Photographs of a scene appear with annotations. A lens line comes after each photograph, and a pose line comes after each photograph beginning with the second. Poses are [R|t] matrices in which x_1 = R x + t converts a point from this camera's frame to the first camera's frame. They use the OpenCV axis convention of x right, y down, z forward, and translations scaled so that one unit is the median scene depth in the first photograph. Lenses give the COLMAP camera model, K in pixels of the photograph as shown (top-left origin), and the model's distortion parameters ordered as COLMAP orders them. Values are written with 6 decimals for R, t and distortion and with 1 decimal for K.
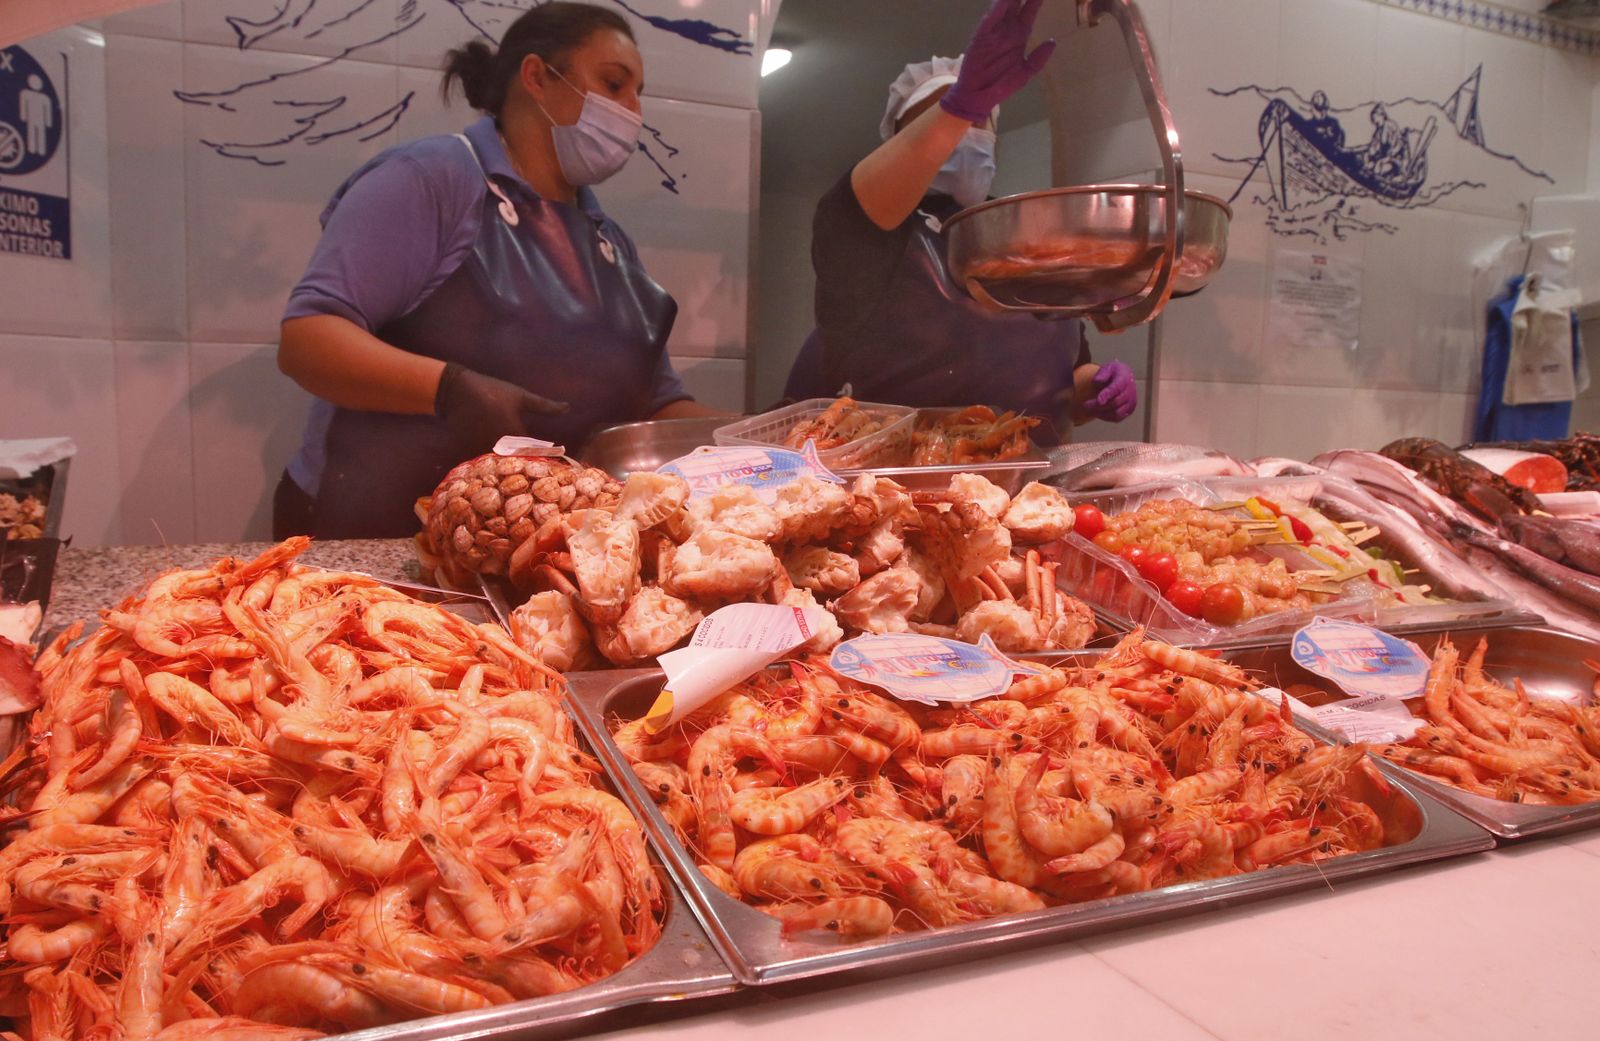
lens RADIAL K [[1235.1, 0, 751.9], [0, 1235.1, 566.8], [0, 0, 1]] dist [-0.089729, 0.043808]
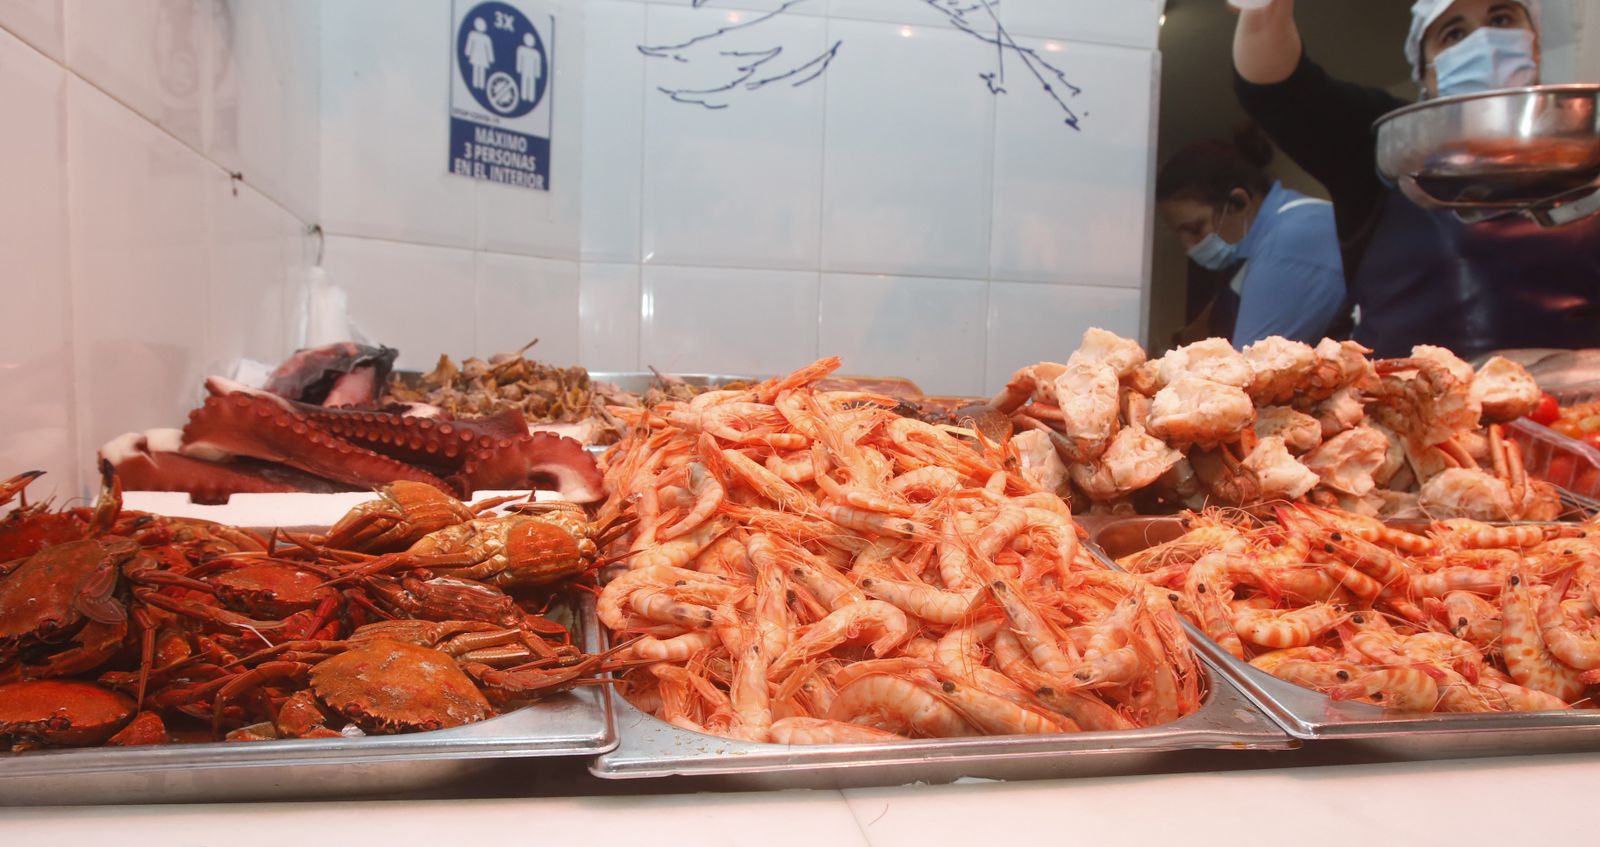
lens RADIAL K [[1176.8, 0, 797.2], [0, 1176.8, 489.1], [0, 0, 1]] dist [-0.117320, 0.092018]
pose [[0.970291, 0.031222, -0.239918, -0.054356], [-0.039820, 0.998724, -0.031072, 0.050808], [0.238641, 0.039703, 0.970296, -0.014647]]
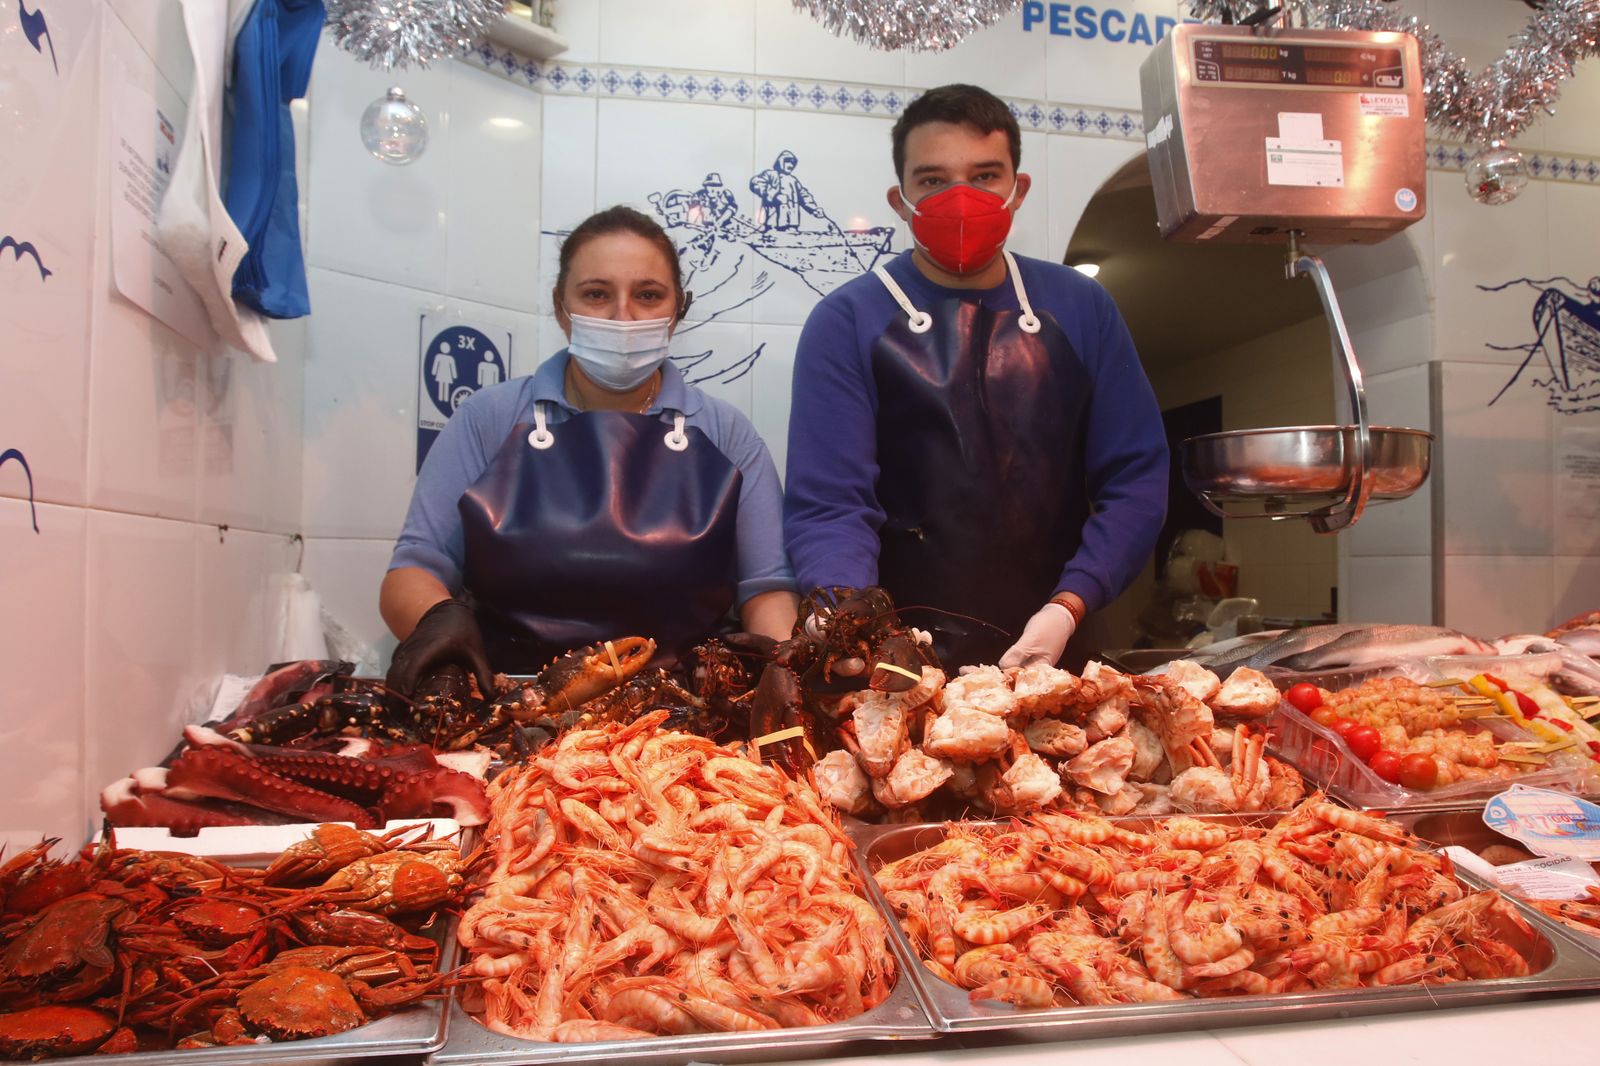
lens RADIAL K [[1171.5, 0, 800.0], [0, 1171.5, 533.0], [0, 0, 1]] dist [-0.097196, 0.056037]
pose [[0.969281, -0.020150, -0.245131, 0.051286], [-0.019740, 0.987050, -0.159194, -0.005393], [0.245164, 0.159143, 0.956331, -0.122883]]
